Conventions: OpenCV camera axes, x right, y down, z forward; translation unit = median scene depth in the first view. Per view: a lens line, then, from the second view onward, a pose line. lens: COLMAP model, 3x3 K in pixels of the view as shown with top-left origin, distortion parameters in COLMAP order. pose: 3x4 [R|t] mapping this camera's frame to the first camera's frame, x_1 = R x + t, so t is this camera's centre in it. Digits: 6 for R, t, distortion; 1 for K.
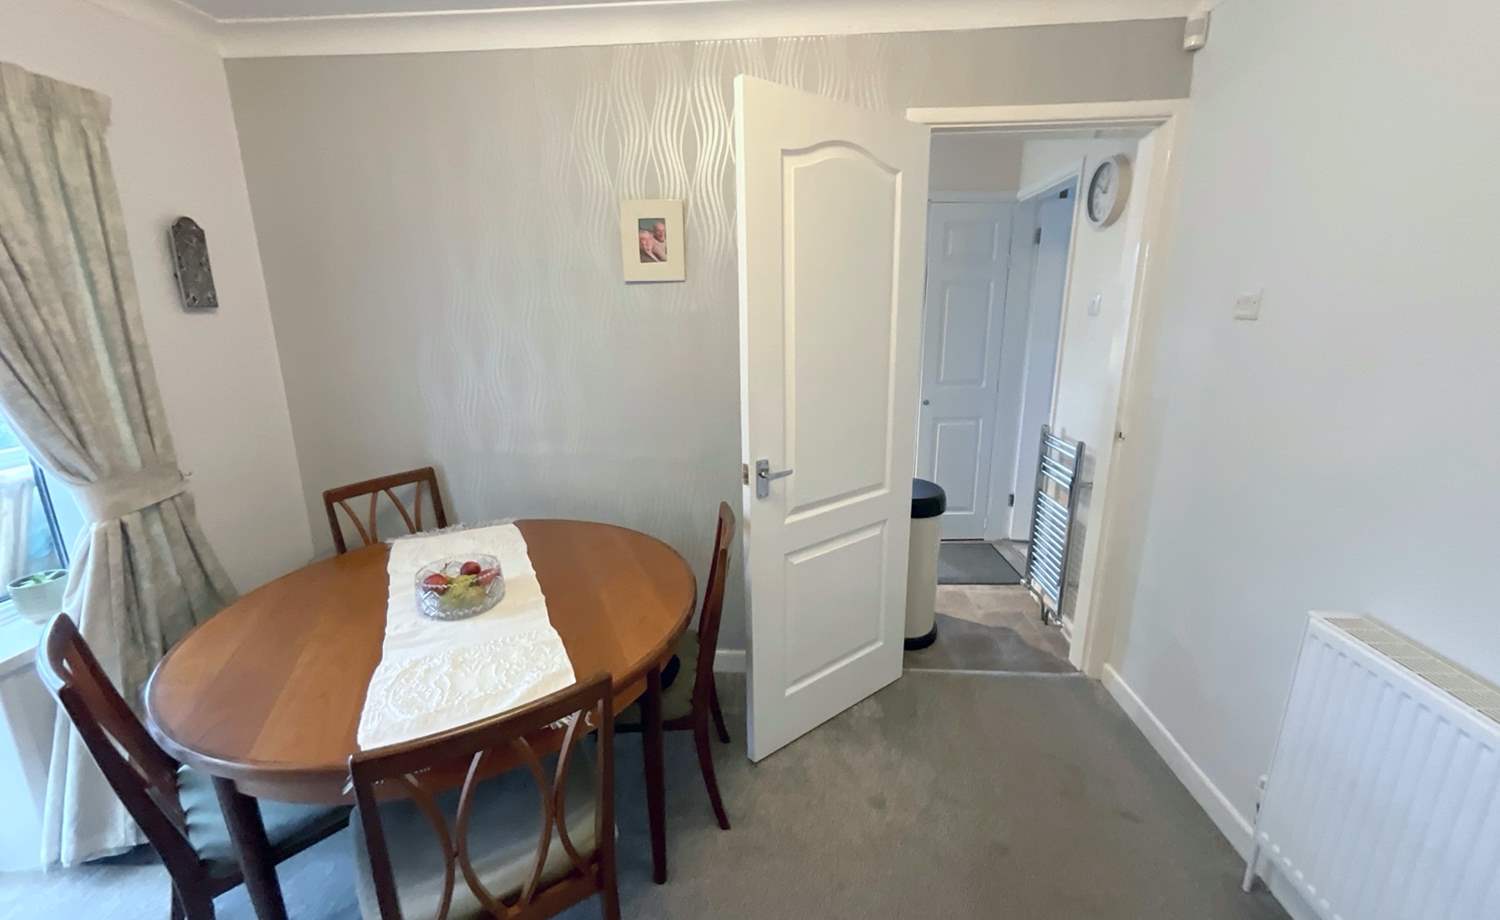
lens RADIAL K [[608.3, 0, 751.3], [0, 608.3, 459.4], [0, 0, 1]] dist [-0.000722, -0.000117]
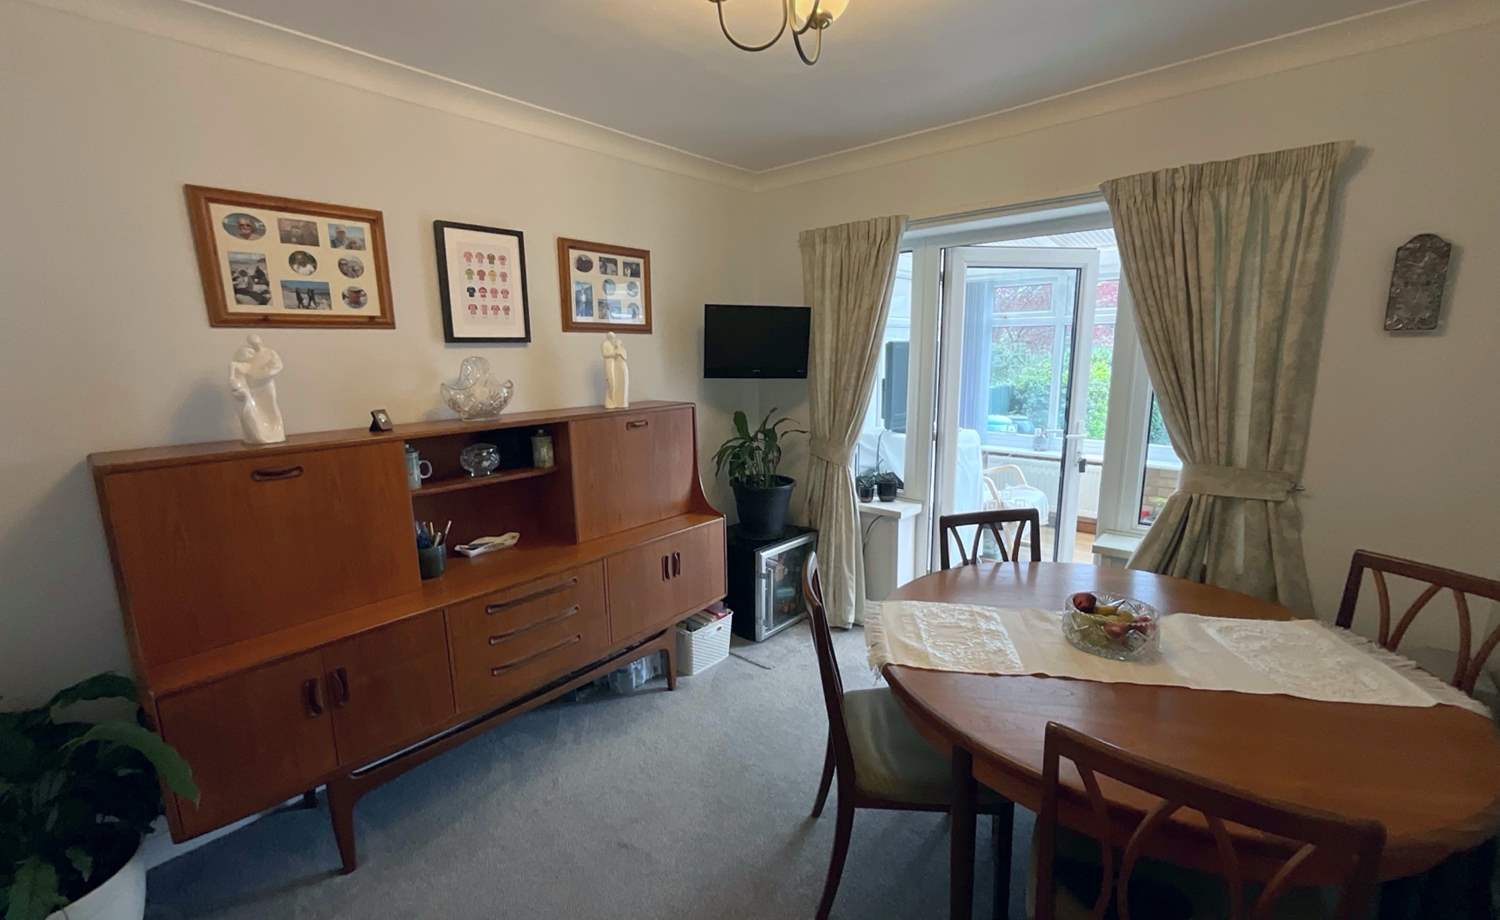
lens RADIAL K [[608.3, 0, 751.3], [0, 608.3, 459.4], [0, 0, 1]] dist [-0.000722, -0.000117]
pose [[-0.601220, 0.158502, -0.783206, 0.454603], [-0.181356, 0.927488, 0.326918, -0.193156], [0.778232, 0.338589, -0.528879, 0.787771]]
